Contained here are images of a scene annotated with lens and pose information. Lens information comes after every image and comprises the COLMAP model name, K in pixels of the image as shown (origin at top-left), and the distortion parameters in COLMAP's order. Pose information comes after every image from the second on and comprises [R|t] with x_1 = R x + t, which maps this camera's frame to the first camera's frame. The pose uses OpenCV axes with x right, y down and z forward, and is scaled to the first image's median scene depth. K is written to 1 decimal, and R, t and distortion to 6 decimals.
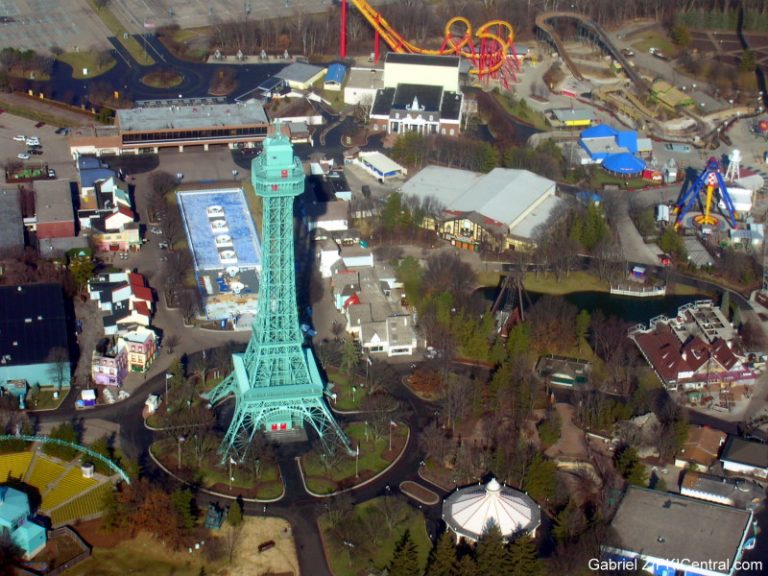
lens RADIAL K [[1847.9, 0, 384.0], [0, 1847.9, 288.0], [0, 0, 1]] dist [0.003465, -0.454581]
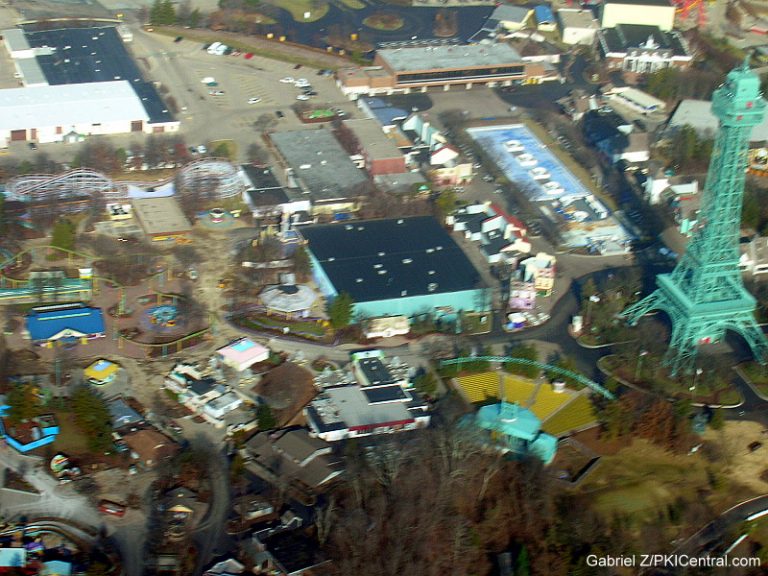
lens RADIAL K [[1847.9, 0, 384.0], [0, 1847.9, 288.0], [0, 0, 1]] dist [0.003465, -0.454581]
pose [[0.988455, -0.031803, 0.148142, -0.332535], [0.027436, 0.999129, 0.031431, 0.004371], [-0.149012, -0.027003, 0.988467, -0.033532]]
